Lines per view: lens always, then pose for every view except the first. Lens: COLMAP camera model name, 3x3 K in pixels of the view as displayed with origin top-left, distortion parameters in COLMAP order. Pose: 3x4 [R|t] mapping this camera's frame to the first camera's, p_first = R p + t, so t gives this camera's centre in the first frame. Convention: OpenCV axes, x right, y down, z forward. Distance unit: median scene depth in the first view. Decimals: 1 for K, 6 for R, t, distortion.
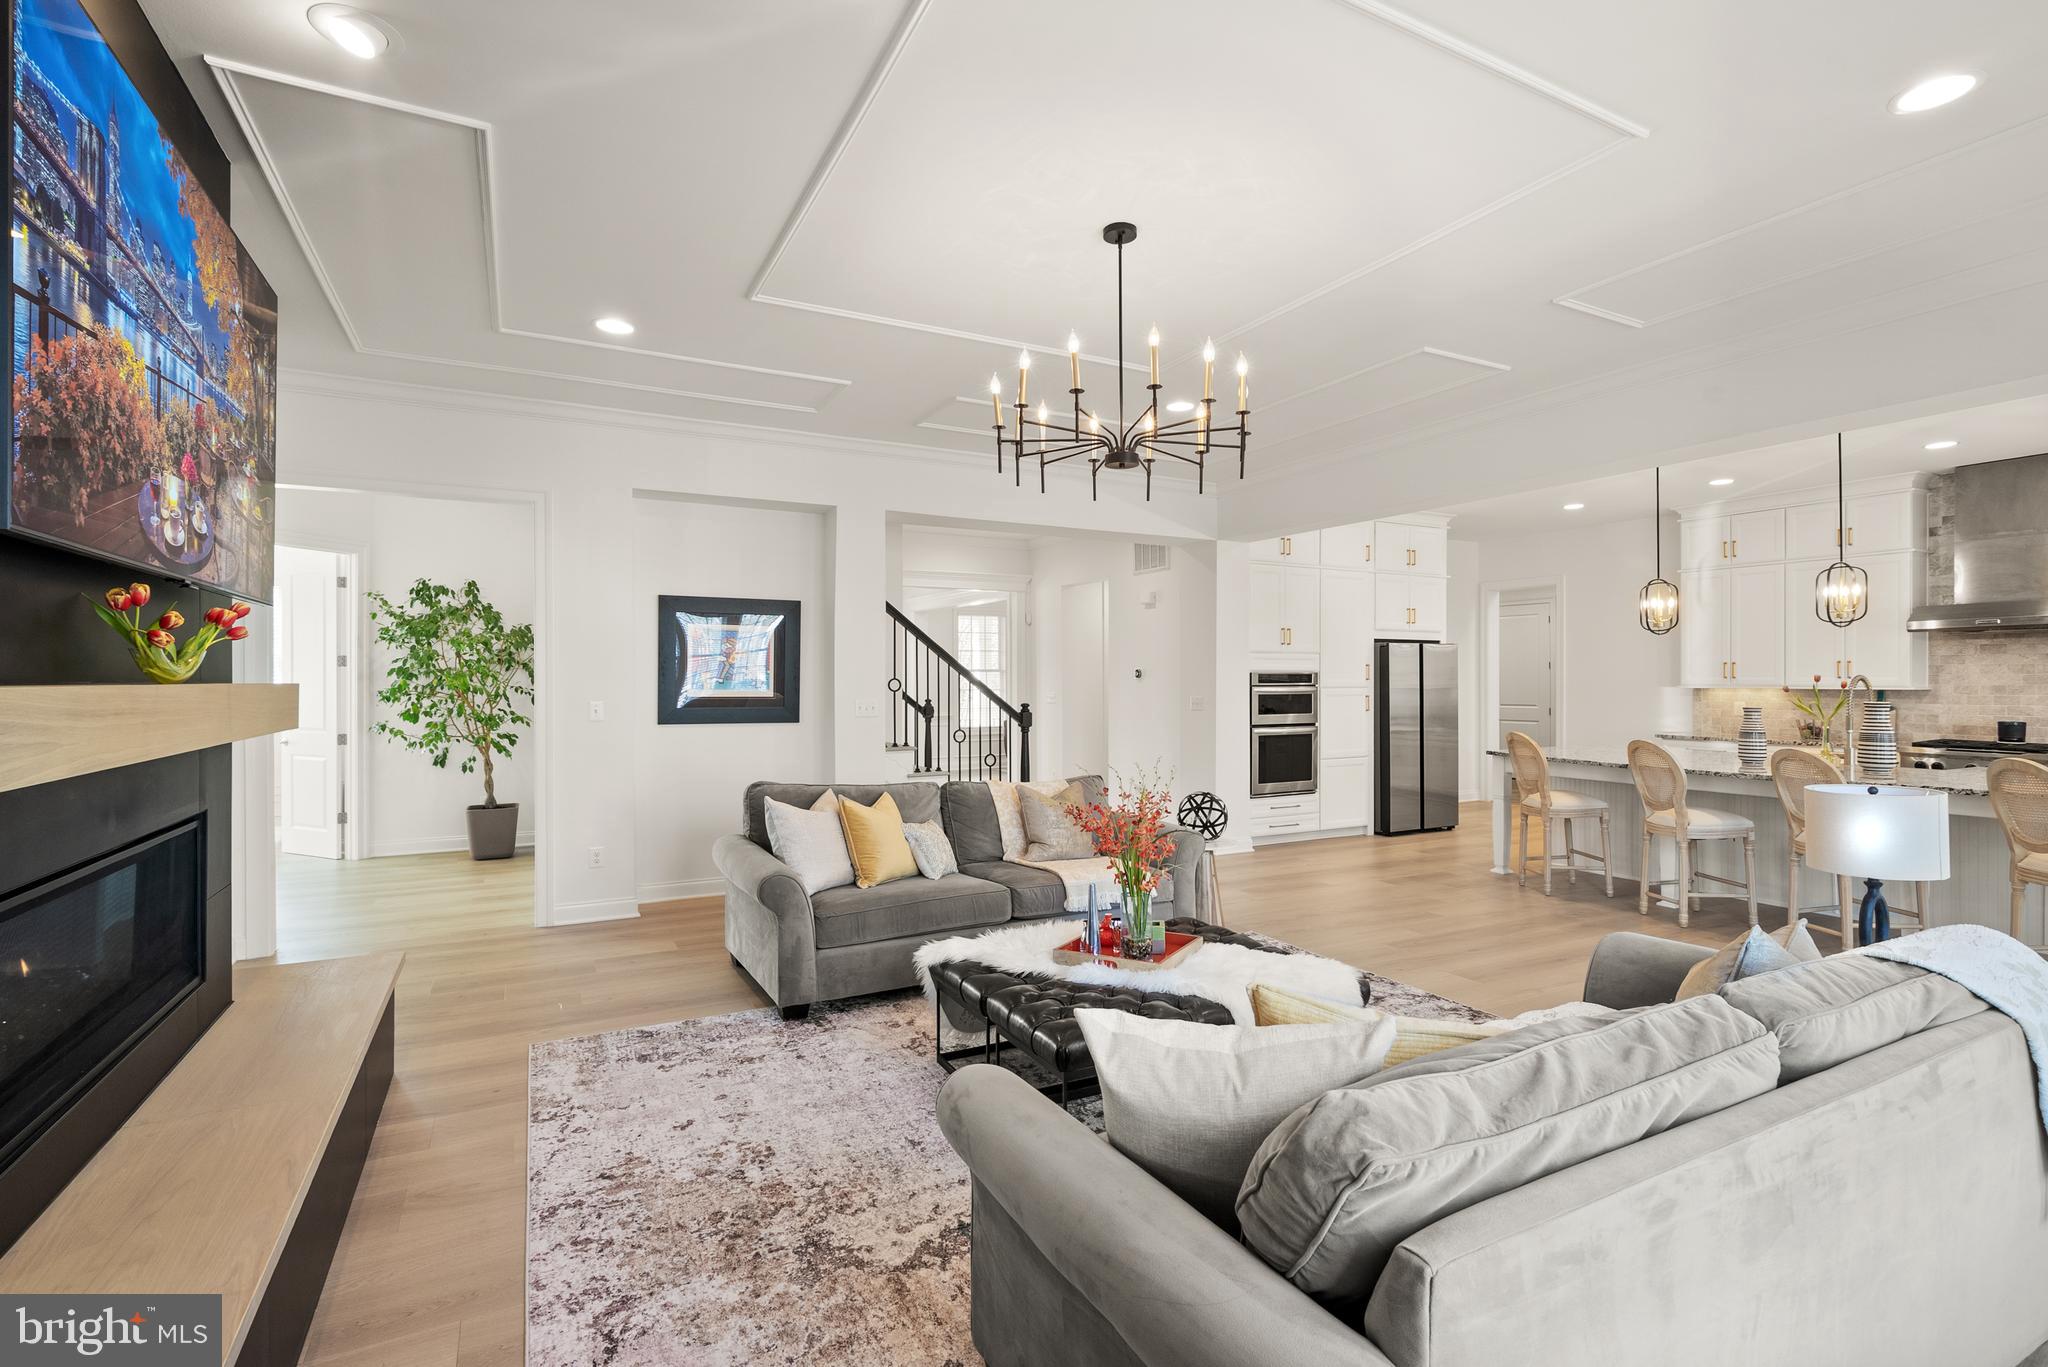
lens RADIAL K [[946.2, 0, 1017.6], [0, 946.2, 687.7], [0, 0, 1]] dist [-0.003256, 0.001230]
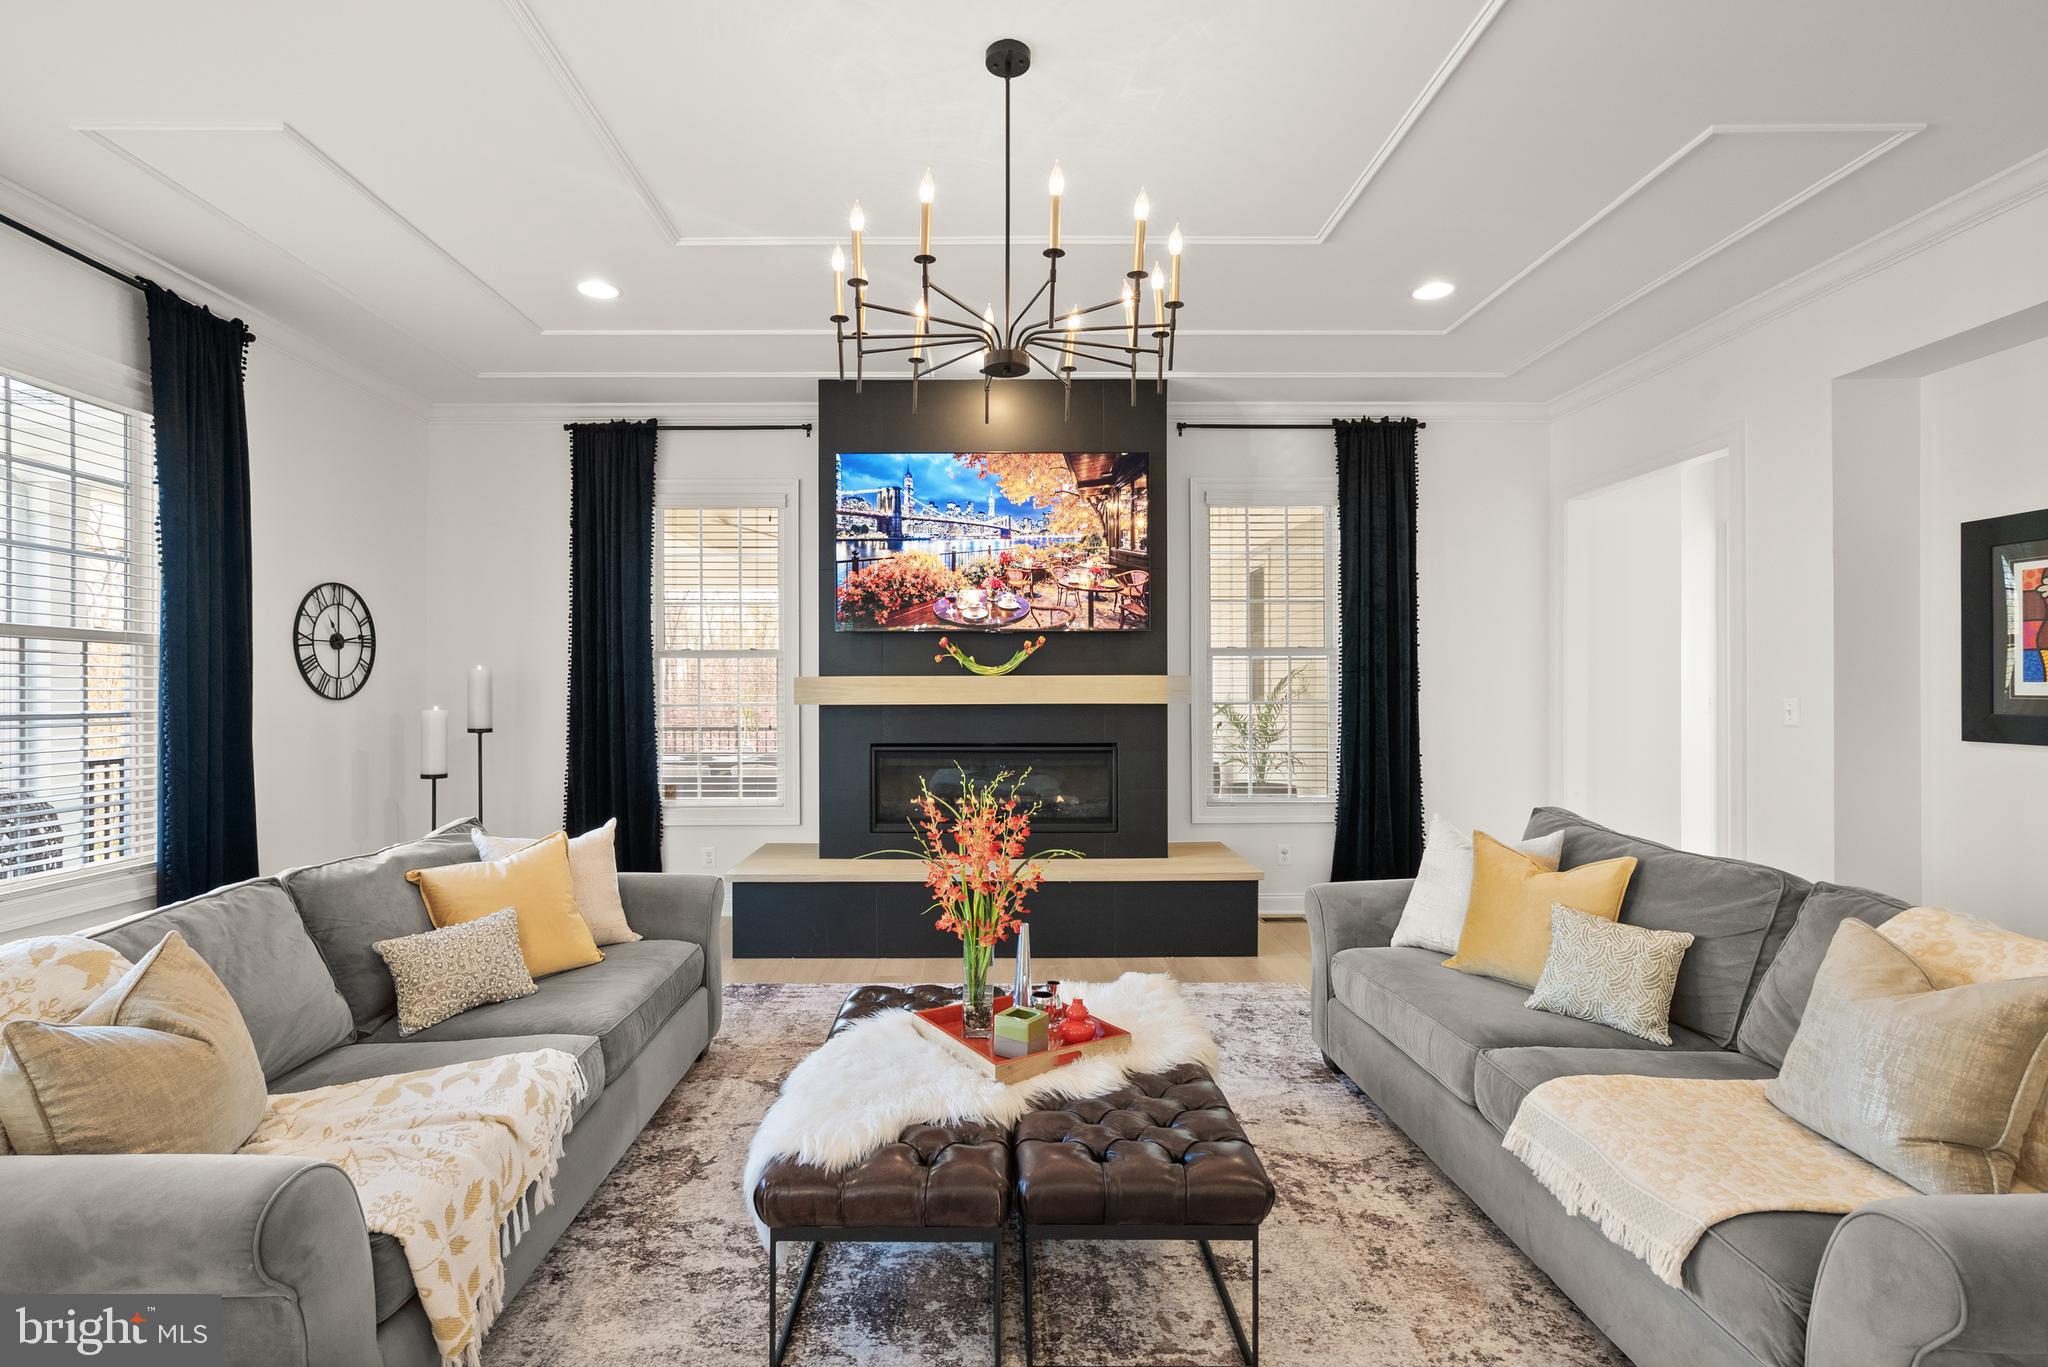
lens RADIAL K [[946.2, 0, 989.6], [0, 946.2, 696.7], [0, 0, 1]] dist [-0.003256, 0.001230]
pose [[-0.457107, 0.010792, -0.889346, 0.399659], [-0.004731, 0.999883, 0.014565, 0.005630], [0.889399, 0.010865, -0.457003, 0.682520]]
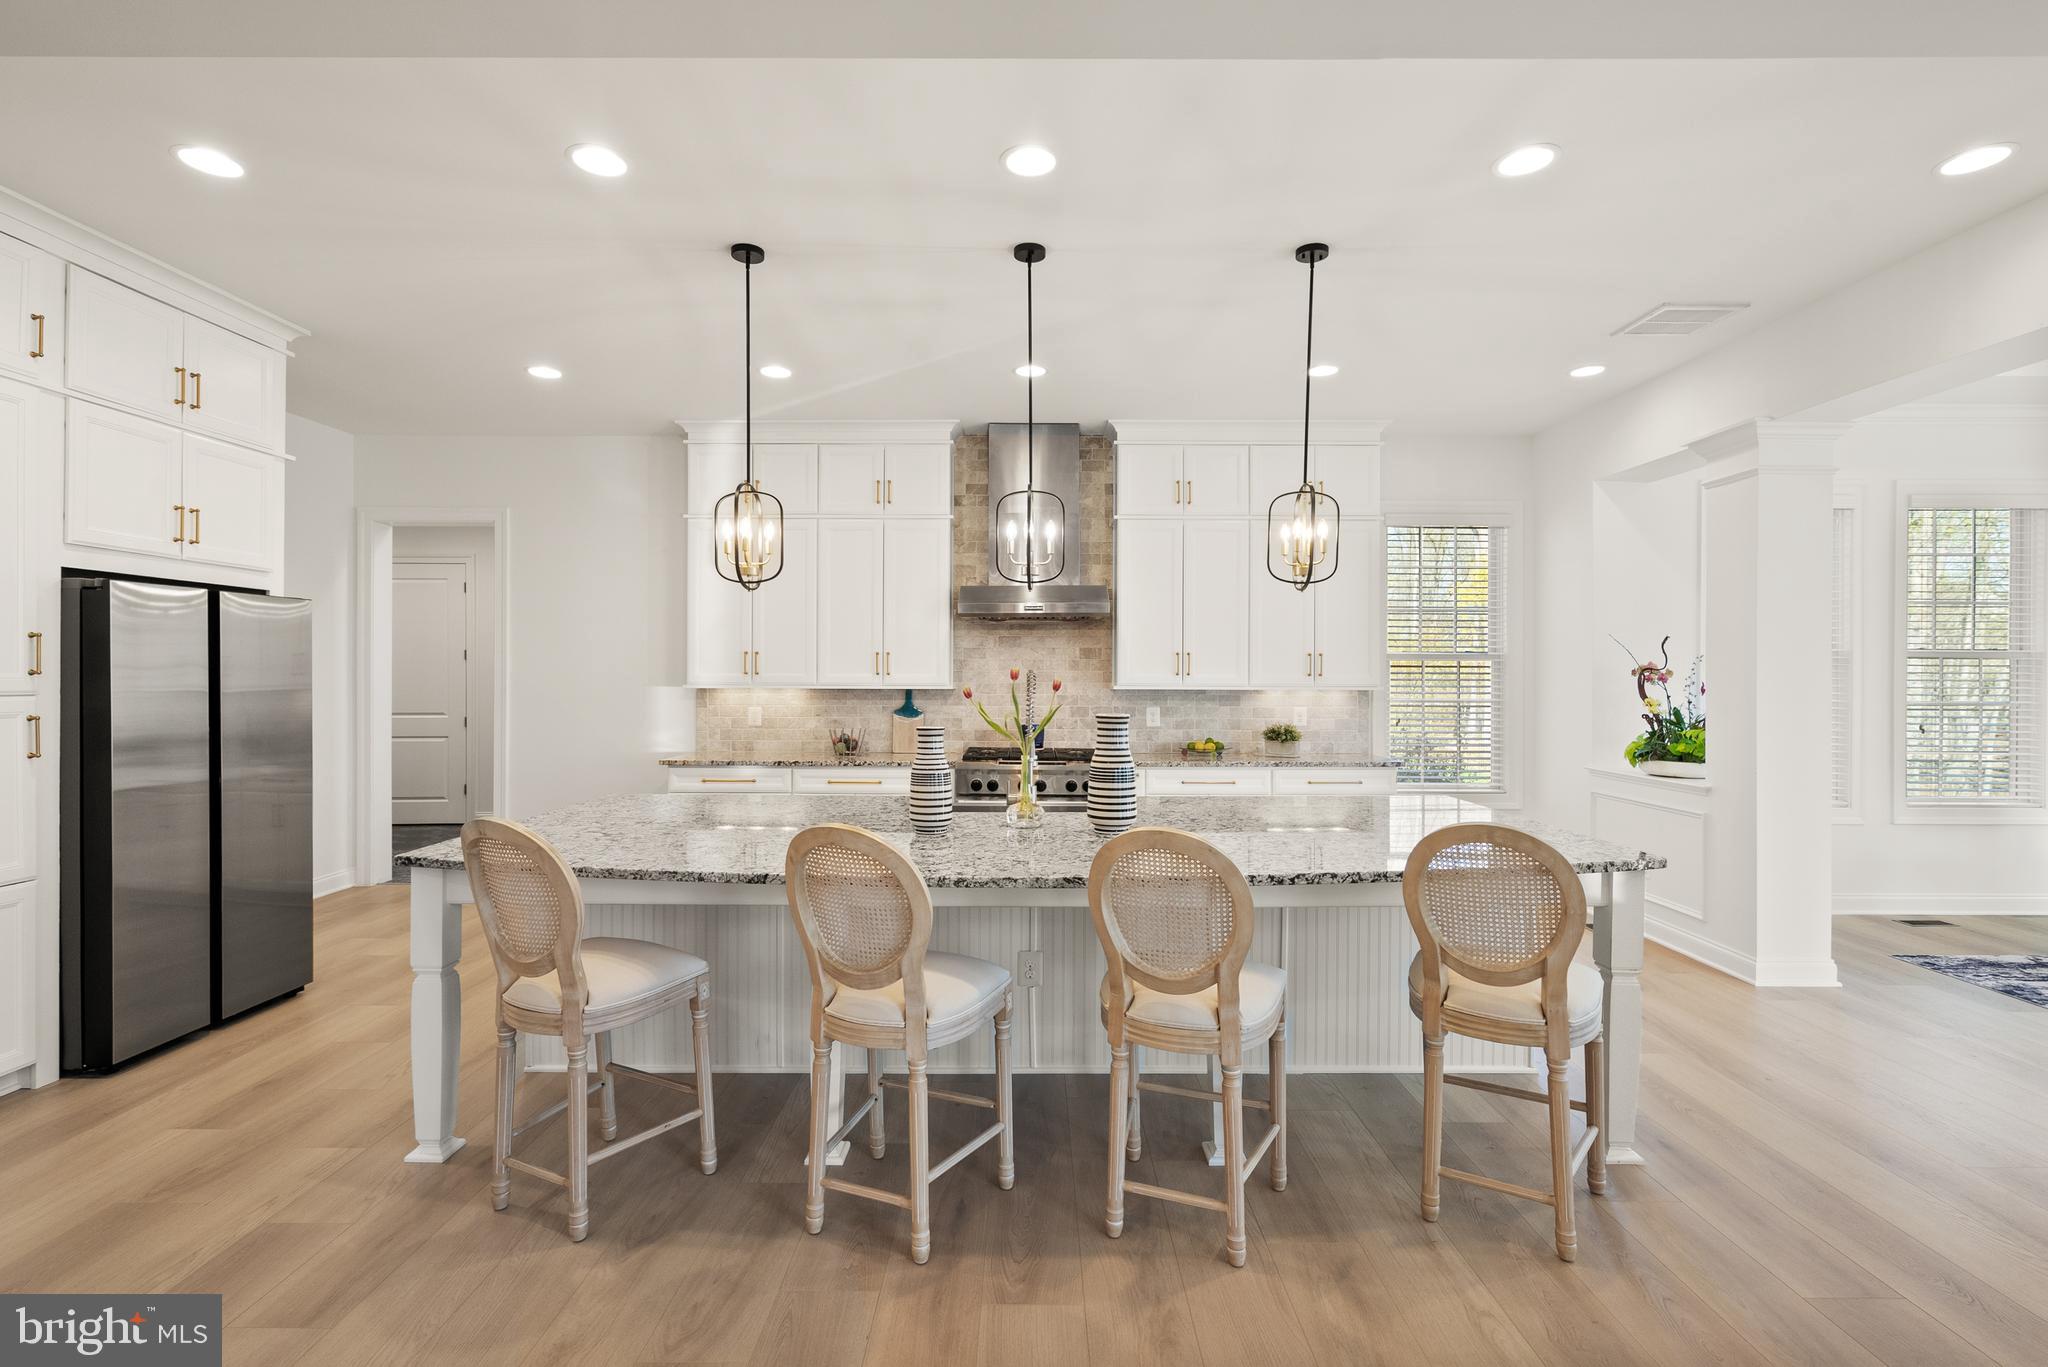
lens RADIAL K [[946.2, 0, 1029.9], [0, 946.2, 669.3], [0, 0, 1]] dist [-0.003256, 0.001230]
pose [[0.464750, 0.008788, 0.885398, 0.296338], [0.004614, 0.999913, -0.012347, -0.005206], [-0.885430, 0.009824, 0.464670, 0.638680]]
